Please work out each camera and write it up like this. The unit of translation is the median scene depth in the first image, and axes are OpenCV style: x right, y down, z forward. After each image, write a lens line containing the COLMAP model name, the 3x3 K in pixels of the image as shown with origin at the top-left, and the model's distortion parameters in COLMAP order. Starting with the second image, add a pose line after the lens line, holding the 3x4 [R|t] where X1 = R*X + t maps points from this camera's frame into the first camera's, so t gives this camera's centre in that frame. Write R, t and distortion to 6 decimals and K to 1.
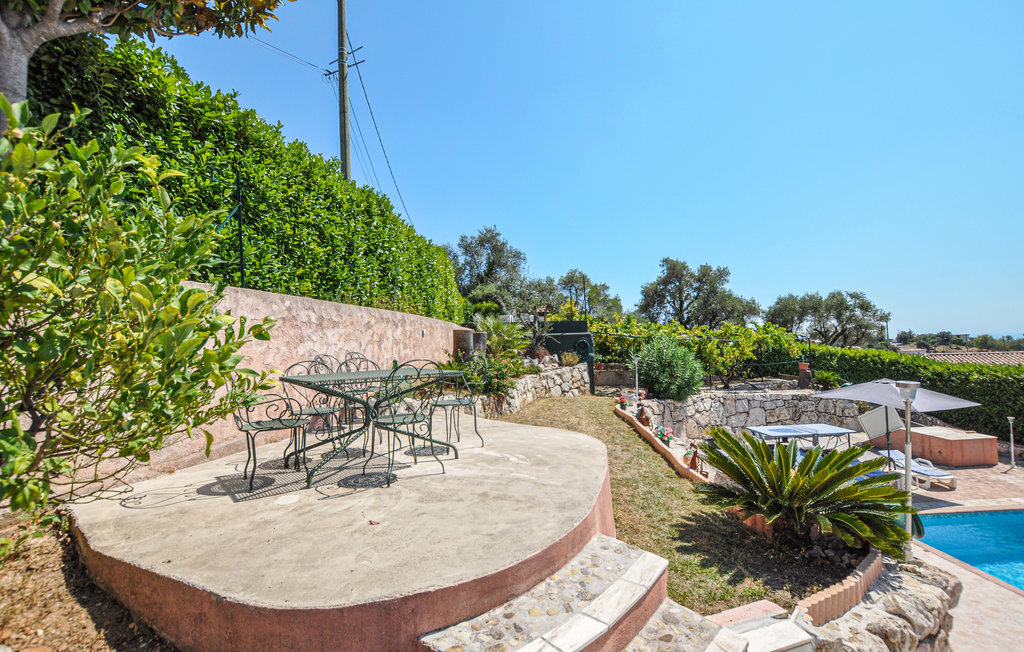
lens RADIAL K [[452.1, 0, 529.0], [0, 452.1, 328.1], [0, 0, 1]] dist [-0.015810, 0.001450]
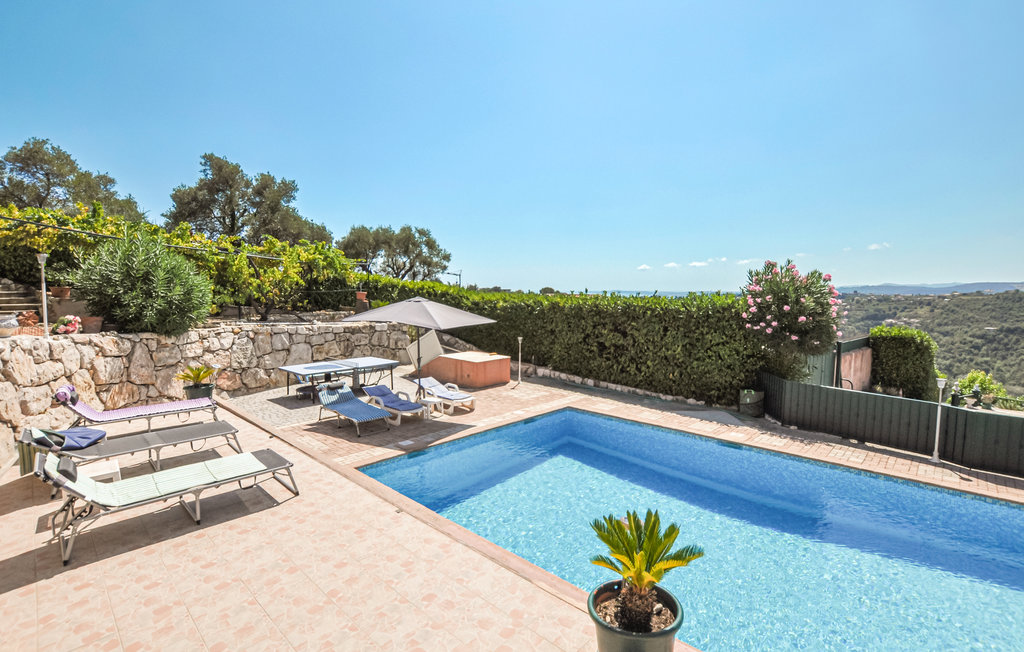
lens RADIAL K [[452.1, 0, 510.1], [0, 452.1, 323.6], [0, 0, 1]] dist [-0.015810, 0.001450]
pose [[0.716324, -0.010607, 0.697687, 0.212878], [-0.054838, 0.995936, 0.071445, 0.063672], [-0.695609, -0.089438, 0.712831, 0.167390]]
